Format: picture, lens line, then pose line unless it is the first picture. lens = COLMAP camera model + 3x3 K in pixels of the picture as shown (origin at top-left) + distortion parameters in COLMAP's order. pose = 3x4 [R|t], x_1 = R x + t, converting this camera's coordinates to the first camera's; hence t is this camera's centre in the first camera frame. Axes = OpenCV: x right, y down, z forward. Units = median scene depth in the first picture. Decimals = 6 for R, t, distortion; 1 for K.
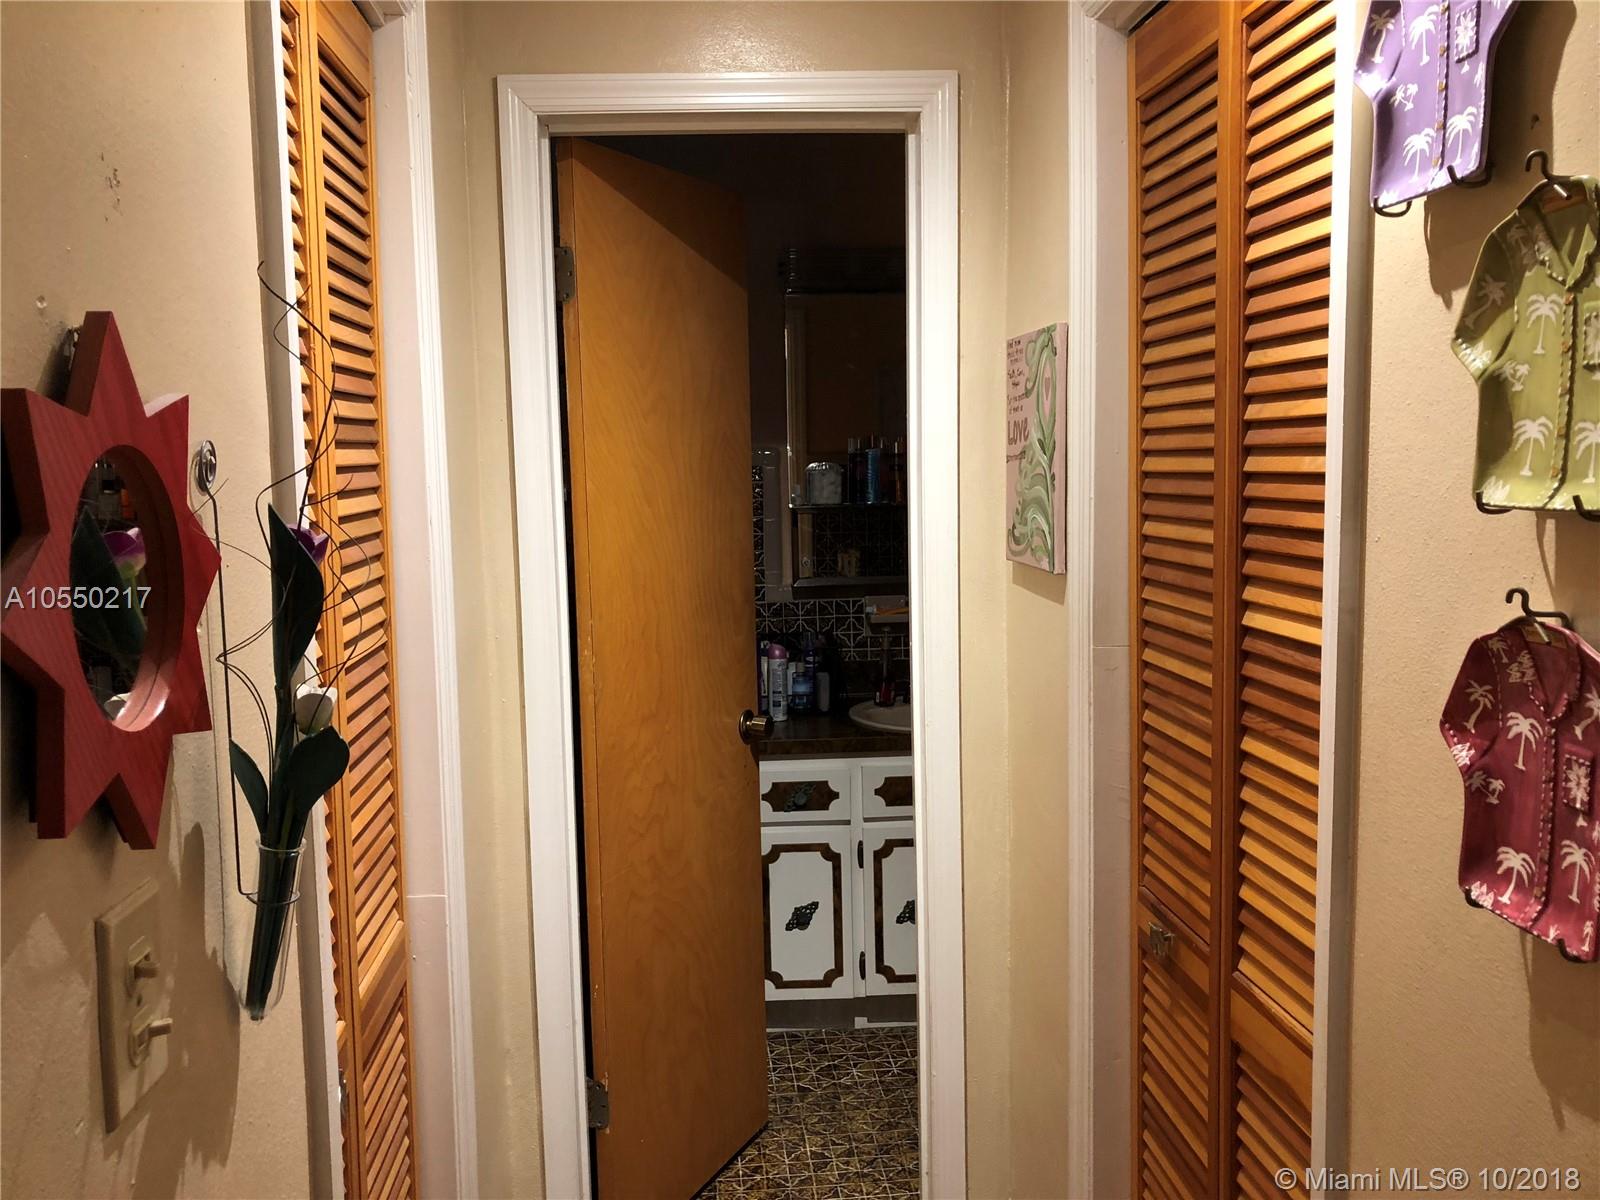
lens RADIAL K [[1316.0, 0, 798.8], [0, 1316.0, 595.8], [0, 0, 1]] dist [0.052315, -0.066163]
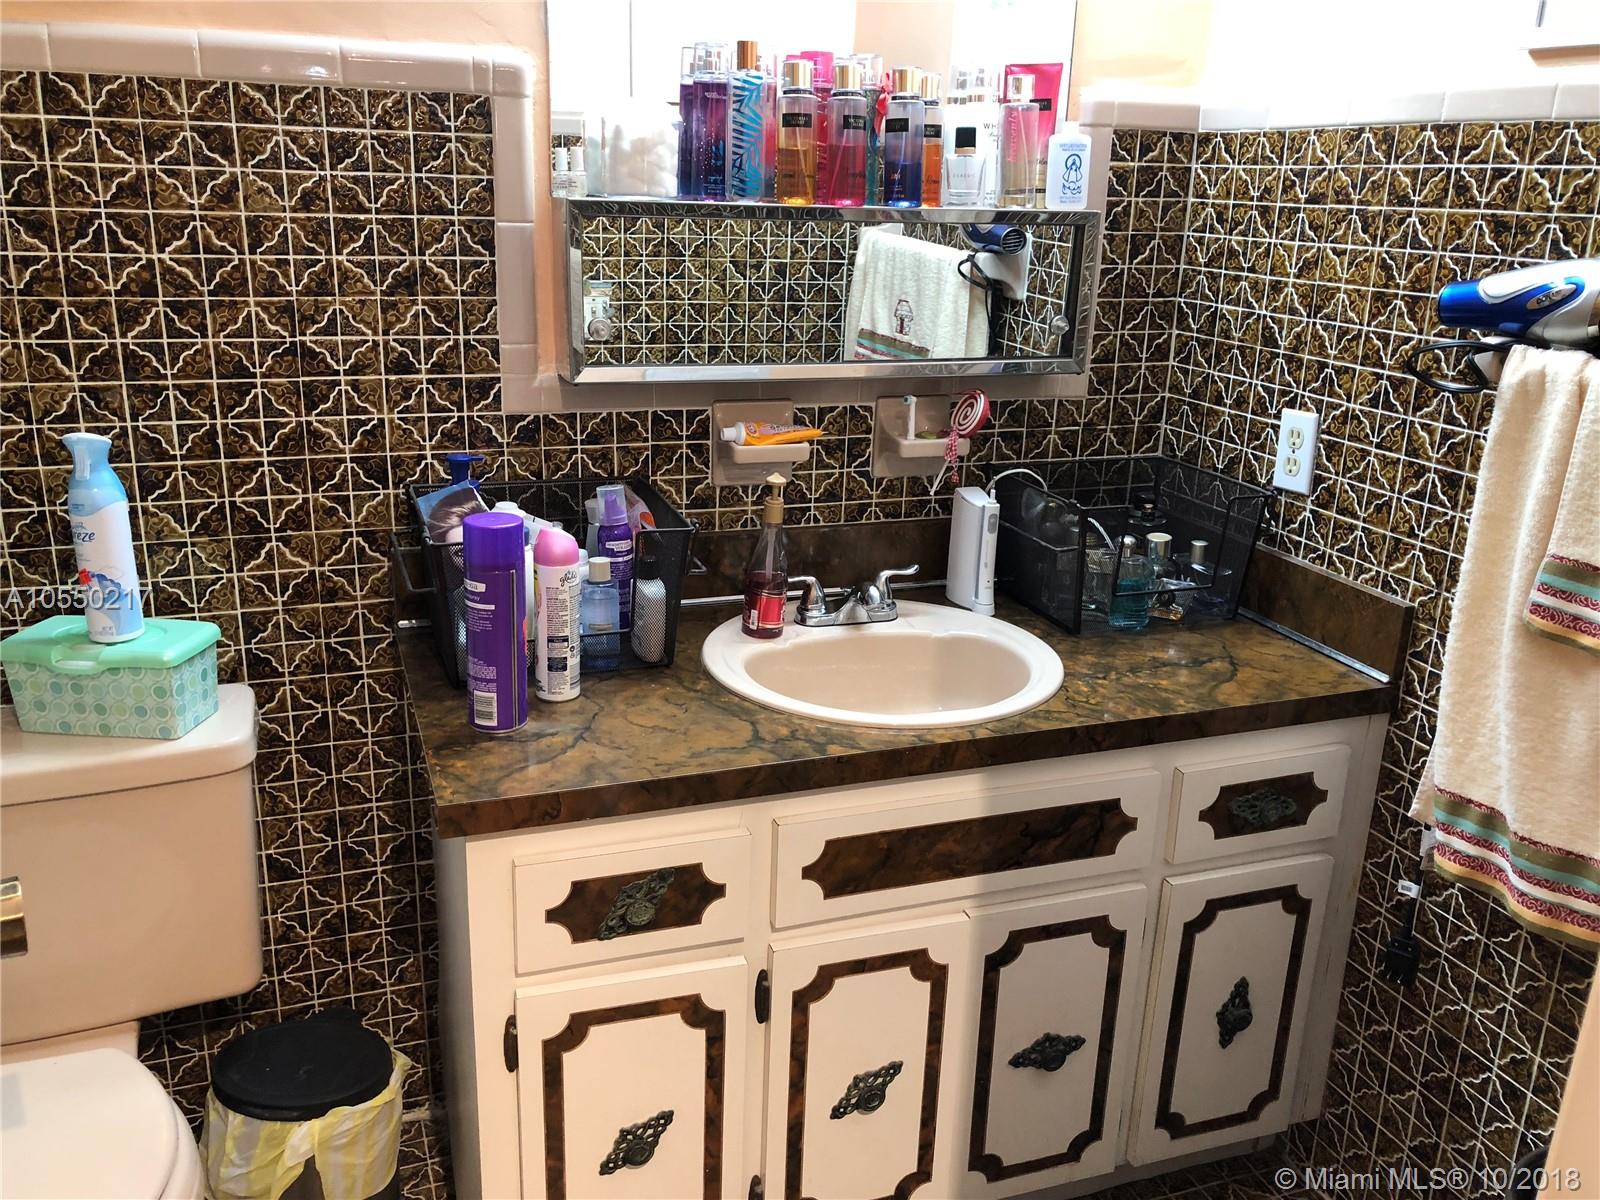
lens RADIAL K [[1316.0, 0, 793.7], [0, 1316.0, 604.6], [0, 0, 1]] dist [0.052315, -0.066163]
pose [[0.964014, -0.032865, 0.263813, -0.060092], [-0.022007, 0.979059, 0.202386, -0.029826], [-0.264939, -0.200909, 0.943103, 0.608235]]
